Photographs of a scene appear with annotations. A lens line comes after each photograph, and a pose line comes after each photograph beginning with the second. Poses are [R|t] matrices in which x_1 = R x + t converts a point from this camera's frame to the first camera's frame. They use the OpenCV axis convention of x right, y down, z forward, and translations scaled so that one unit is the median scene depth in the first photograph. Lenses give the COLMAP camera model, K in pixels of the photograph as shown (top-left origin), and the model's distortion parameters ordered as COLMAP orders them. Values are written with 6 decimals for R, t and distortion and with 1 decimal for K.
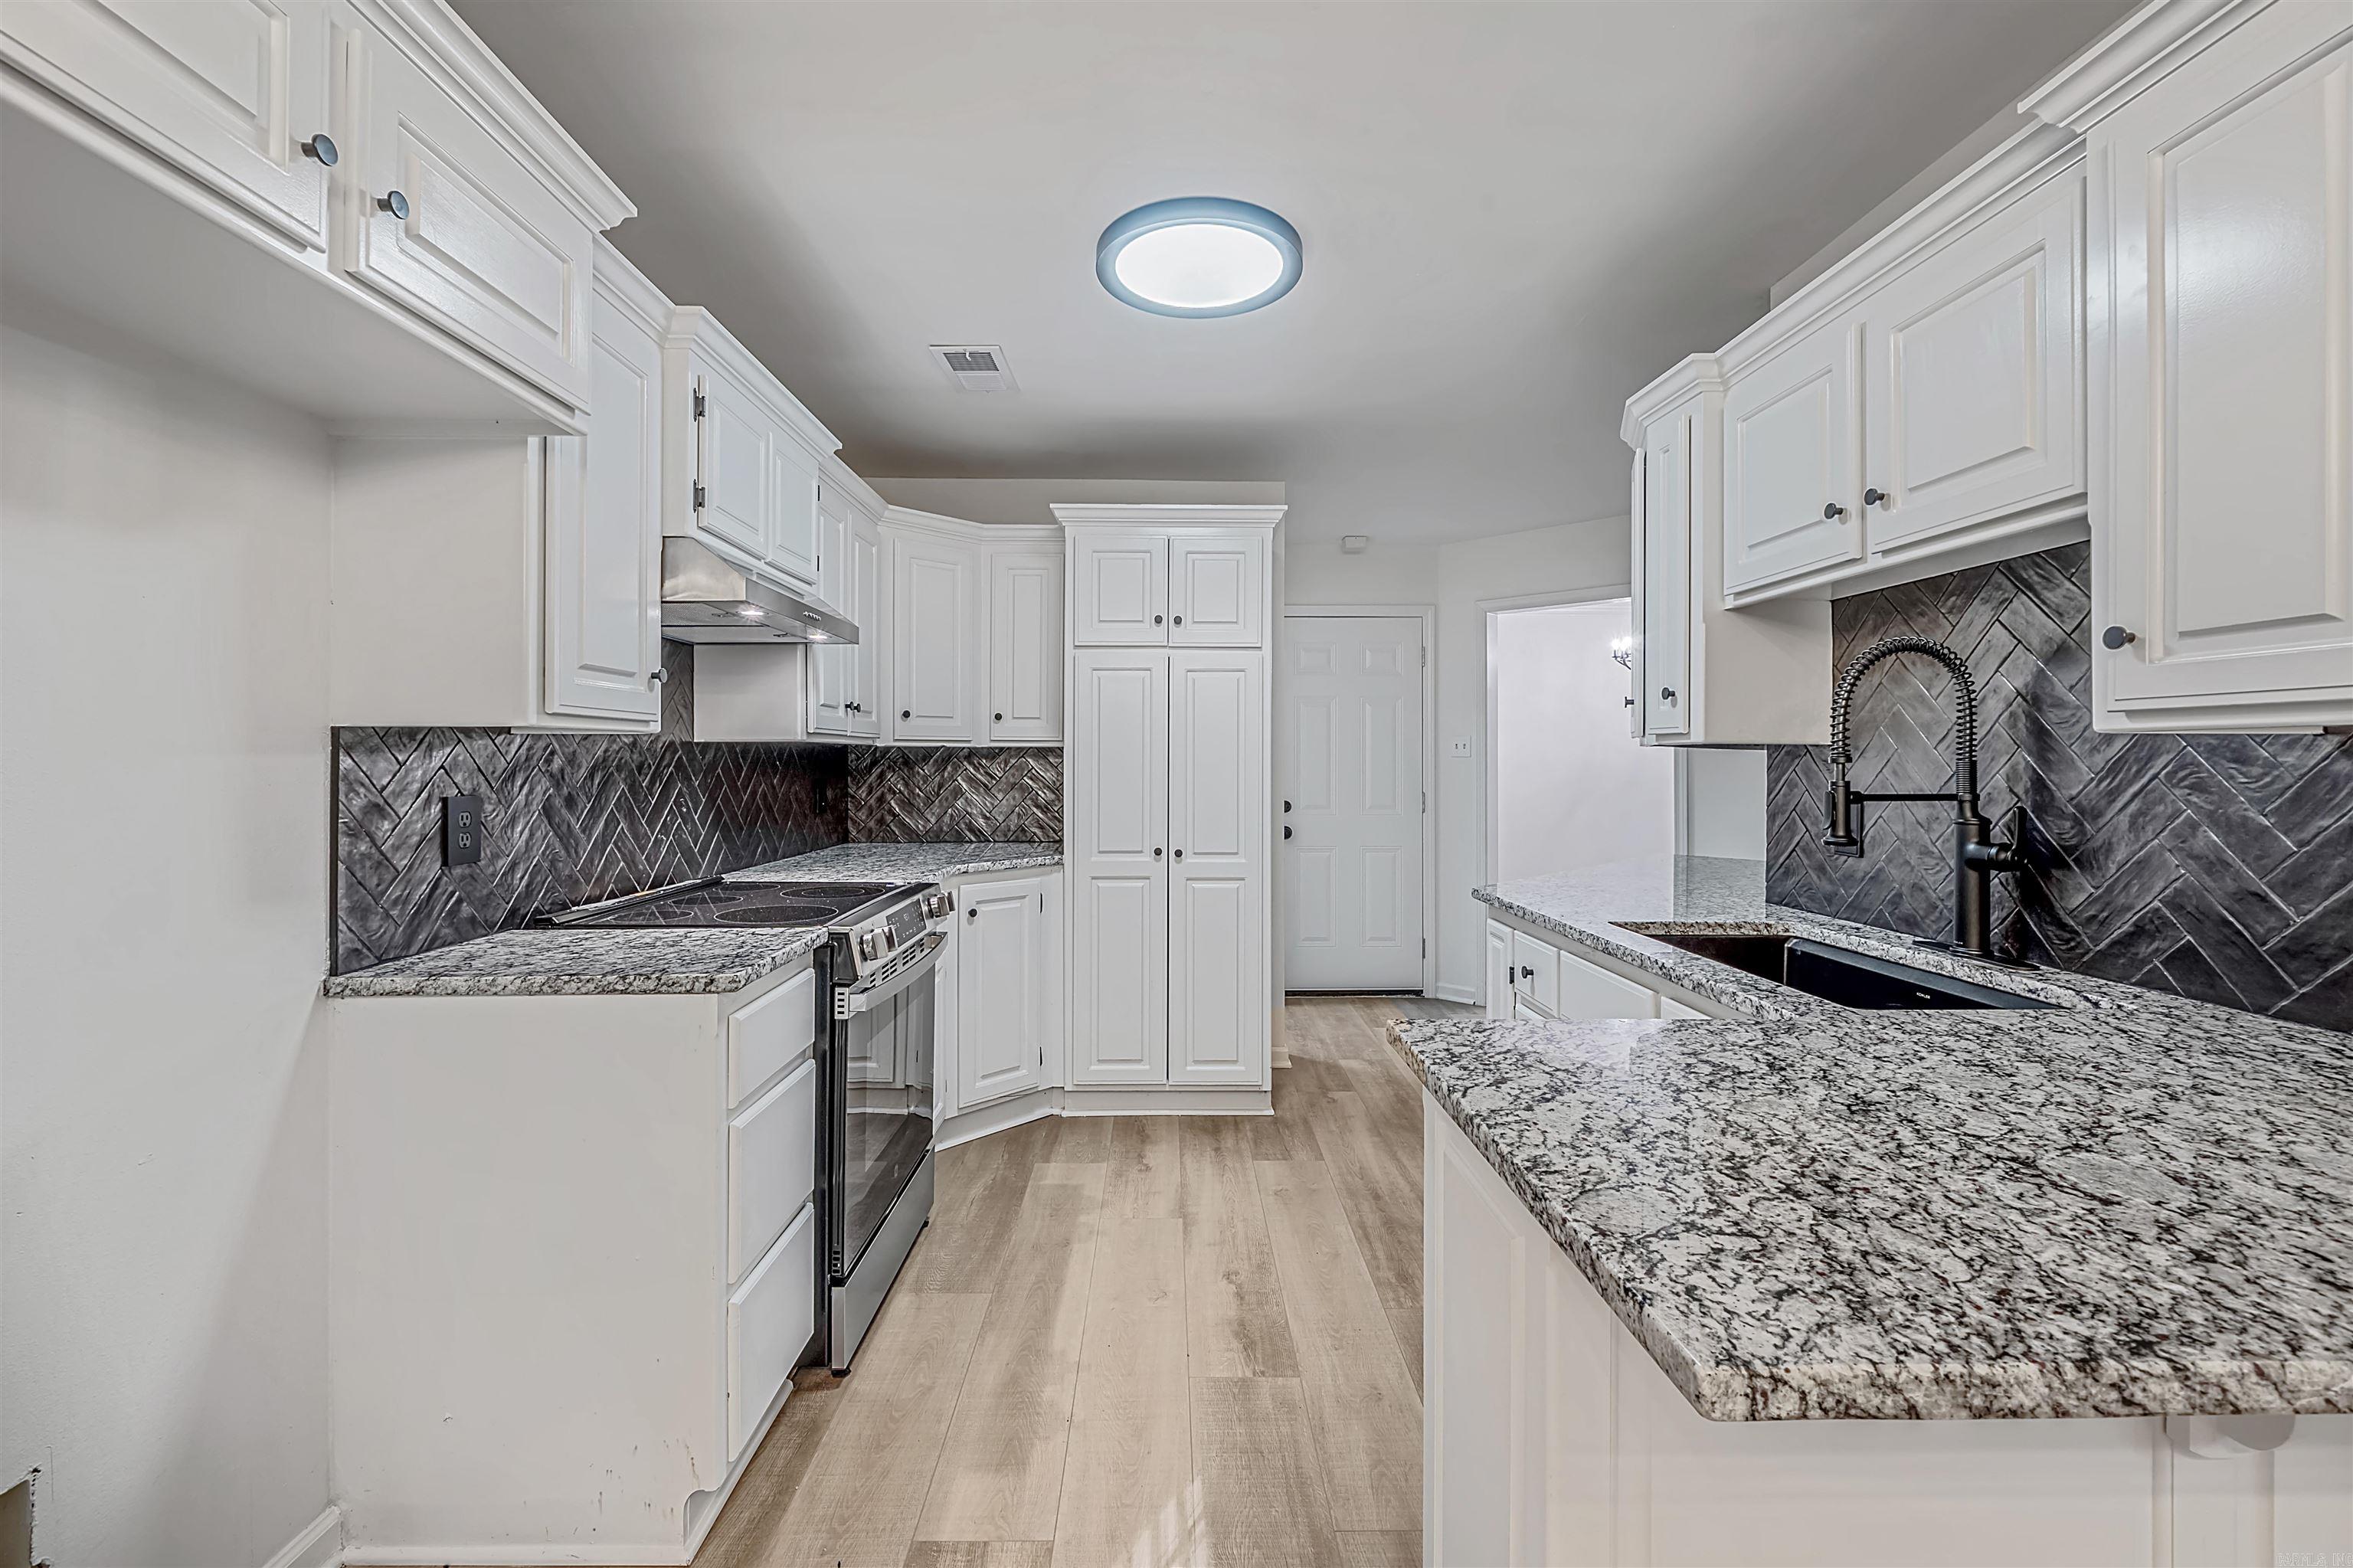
lens RADIAL K [[1003.4, 0, 1169.0], [0, 1003.4, 753.2], [0, 0, 1]] dist [-0.002530, 0.000013]
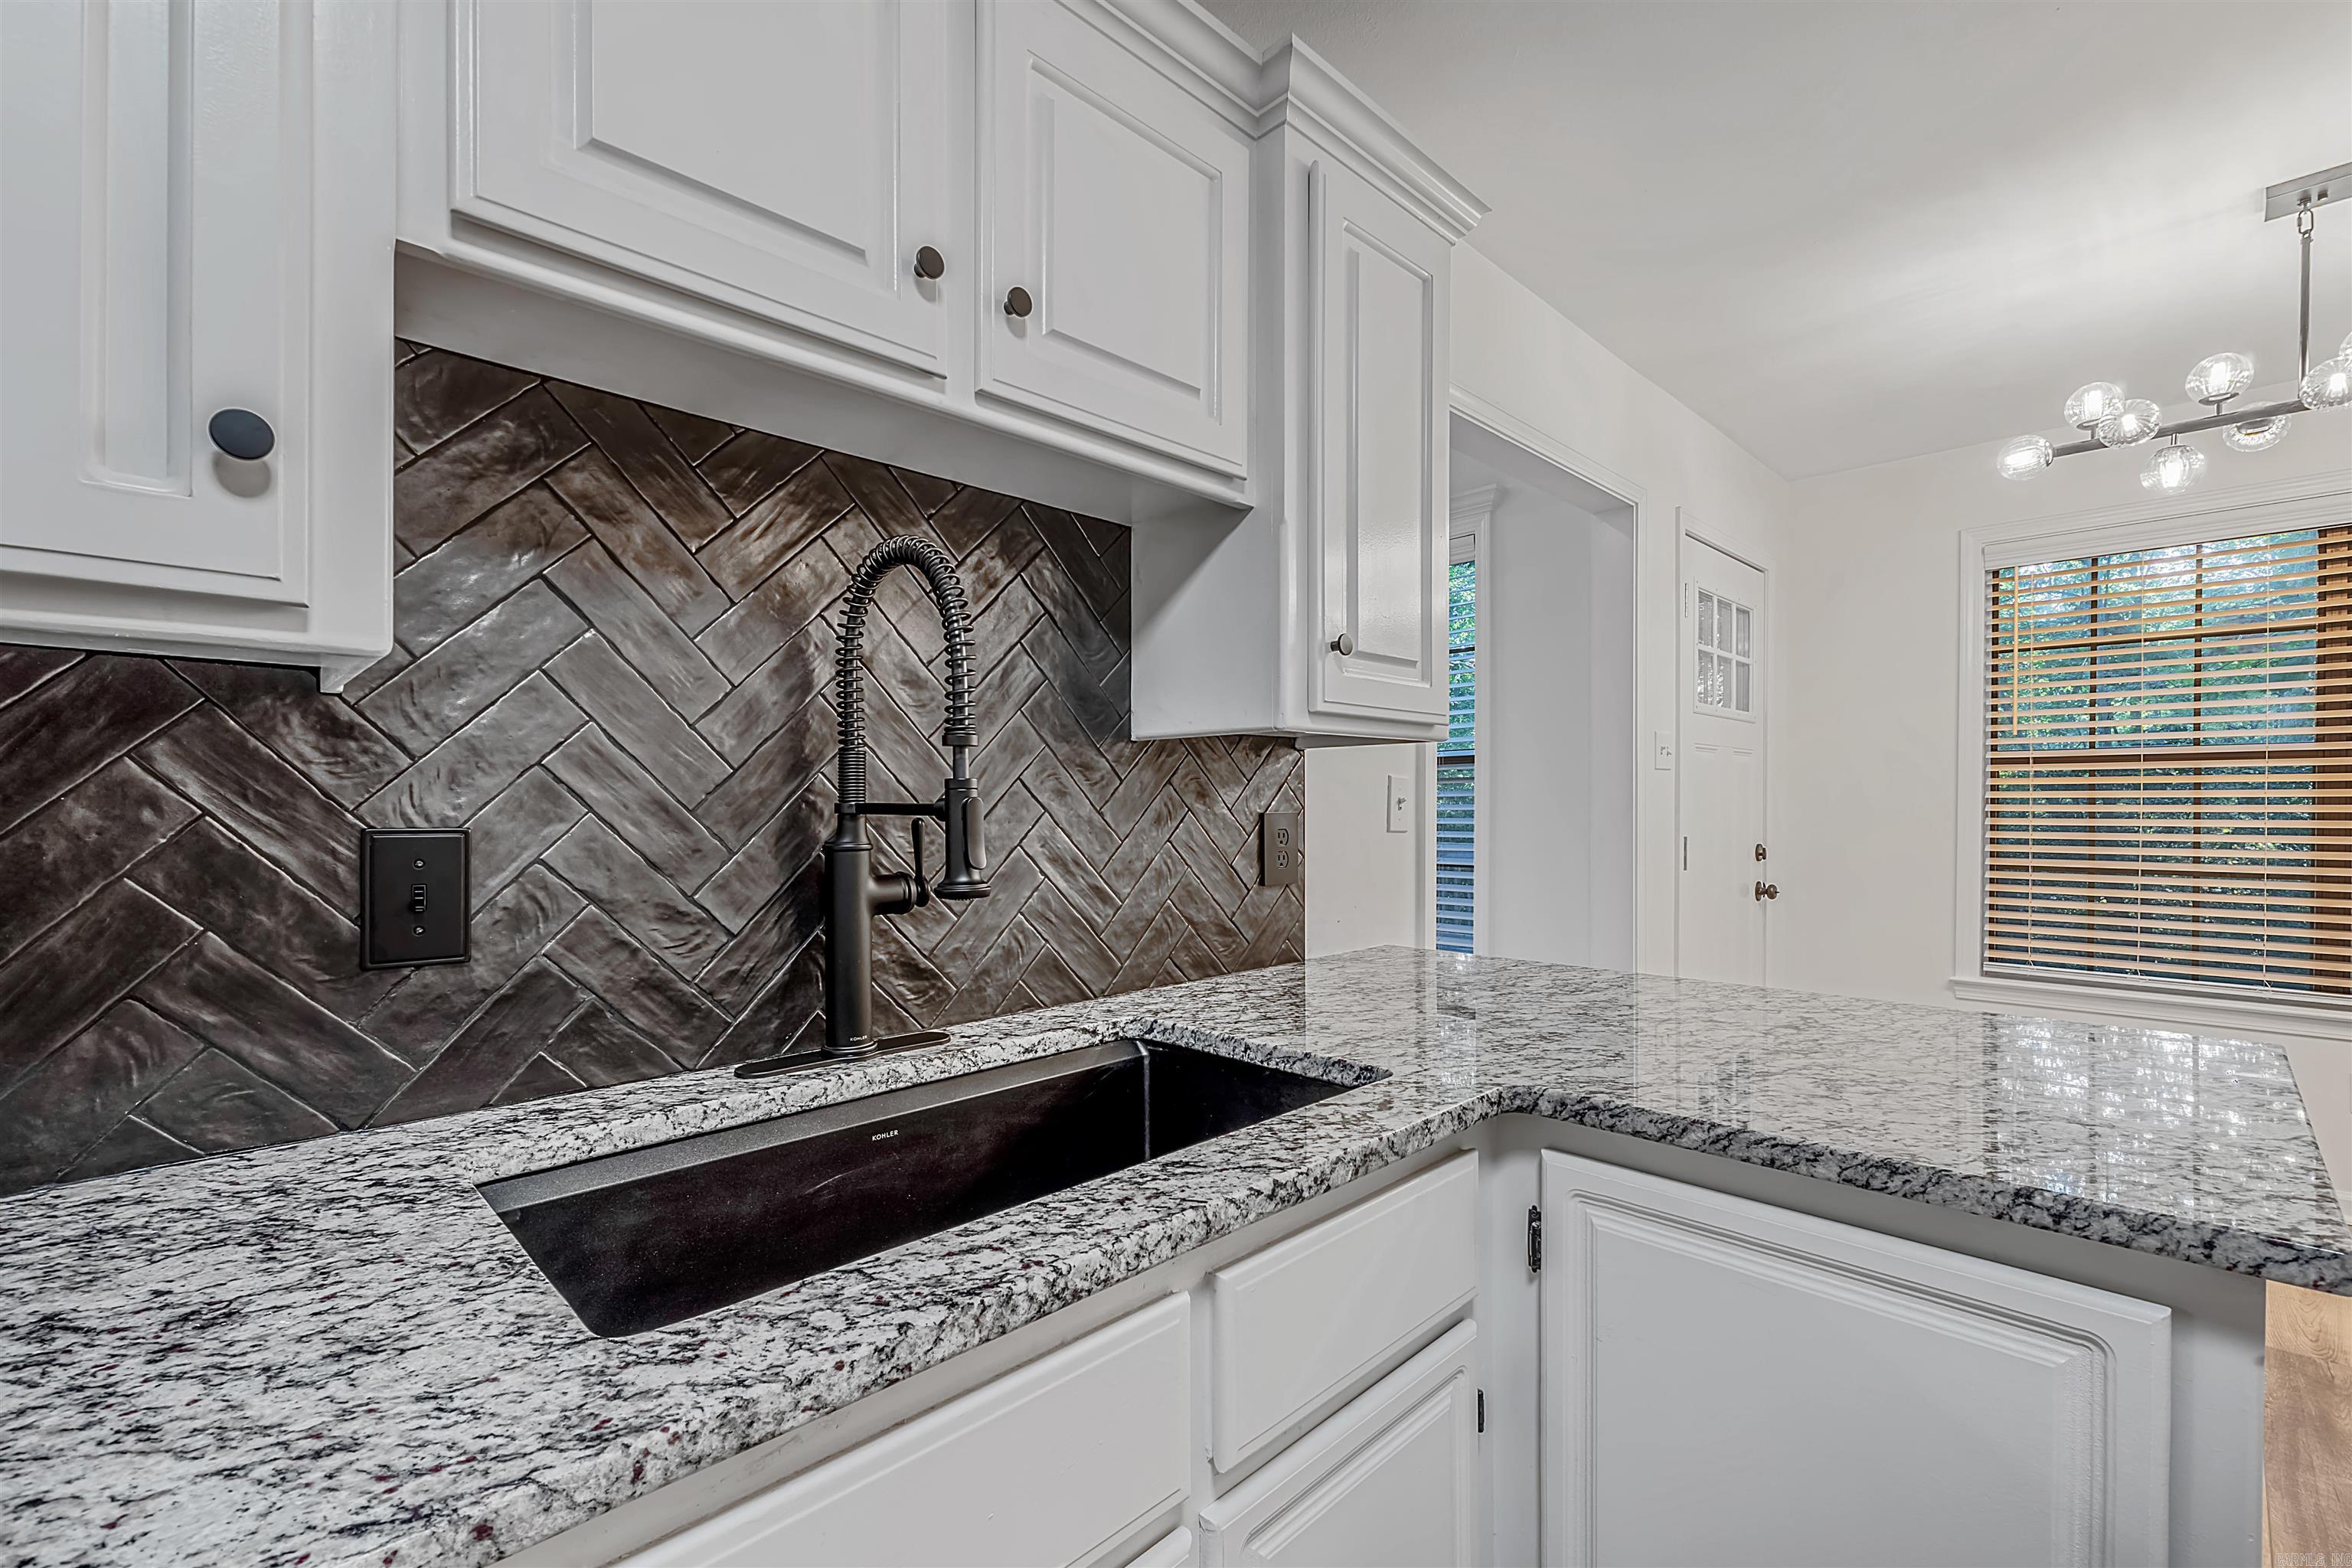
lens RADIAL K [[994.3, 0, 1174.1], [0, 994.3, 822.4], [0, 0, 1]] dist [-0.004978, -0.000324]
pose [[-0.687700, -0.014463, 0.725851, 0.126529], [-0.005138, 0.999873, 0.015055, 0.026856], [-0.725977, 0.006624, -0.687687, 0.819413]]
